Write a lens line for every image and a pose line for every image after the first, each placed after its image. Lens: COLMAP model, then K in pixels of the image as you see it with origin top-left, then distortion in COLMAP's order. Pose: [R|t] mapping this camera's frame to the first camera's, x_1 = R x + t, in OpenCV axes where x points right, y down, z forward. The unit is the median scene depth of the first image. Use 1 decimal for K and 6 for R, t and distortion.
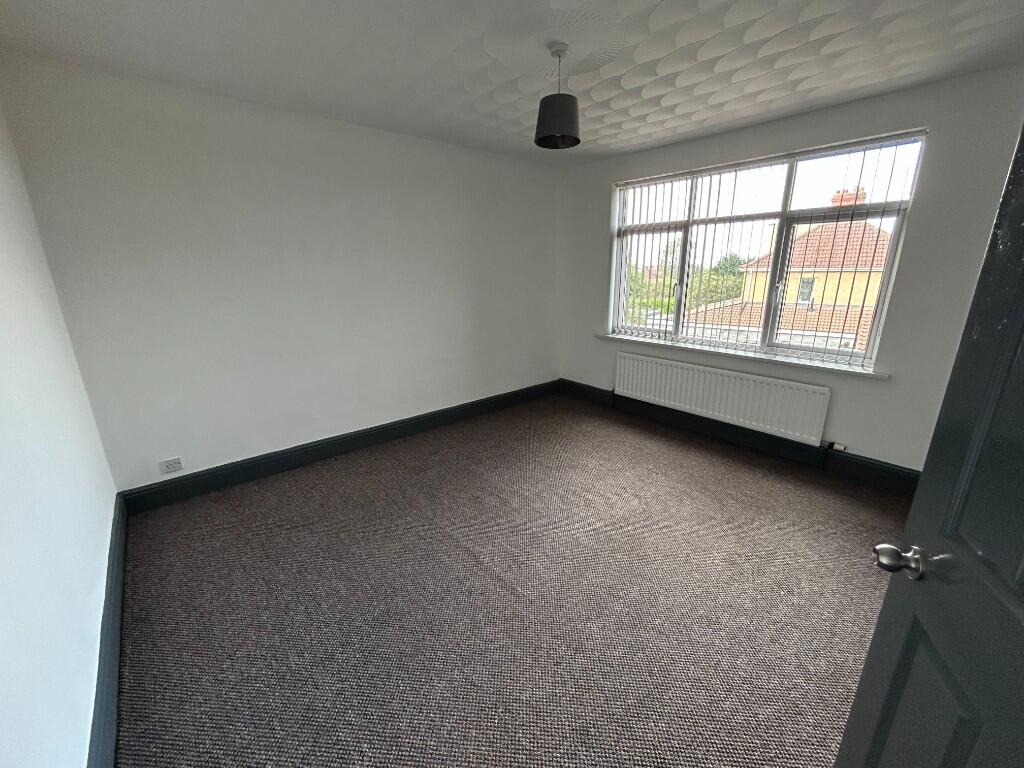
lens RADIAL K [[414.0, 0, 516.3], [0, 414.0, 385.9], [0, 0, 1]] dist [-0.002531, -0.000289]
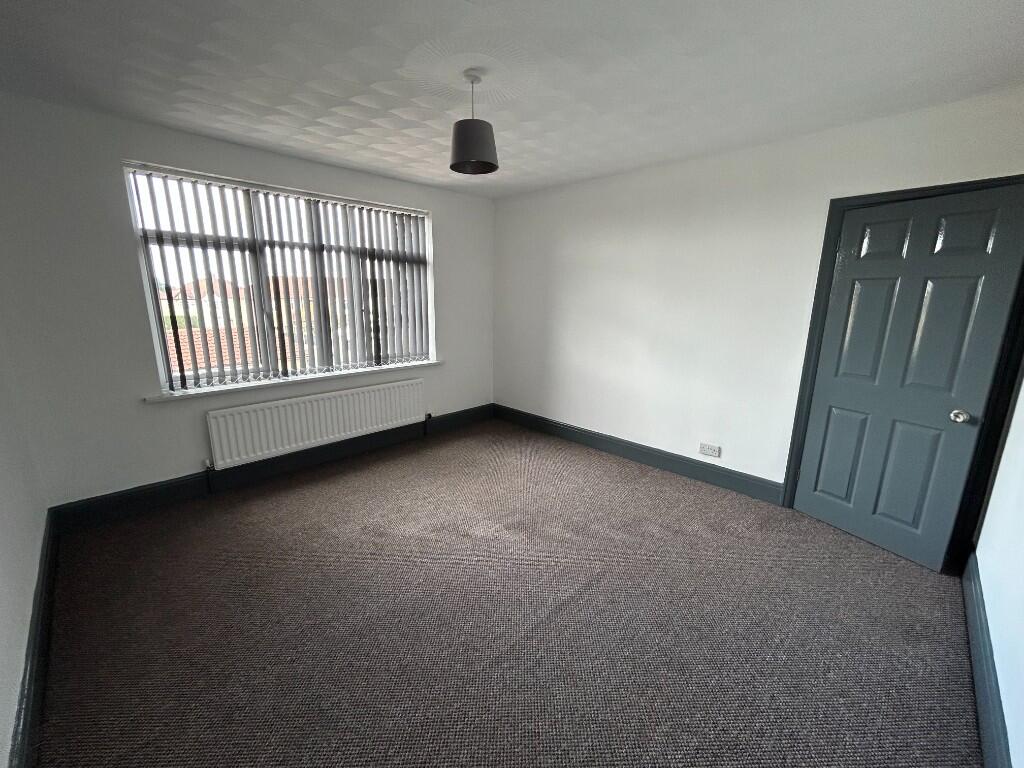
lens RADIAL K [[414.0, 0, 515.7], [0, 414.0, 385.3], [0, 0, 1]] dist [-0.002531, -0.000289]
pose [[-0.074678, -0.209541, 0.974944, -0.625409], [0.263819, 0.938688, 0.221956, -0.192910], [-0.961677, 0.273785, -0.014818, 0.682436]]
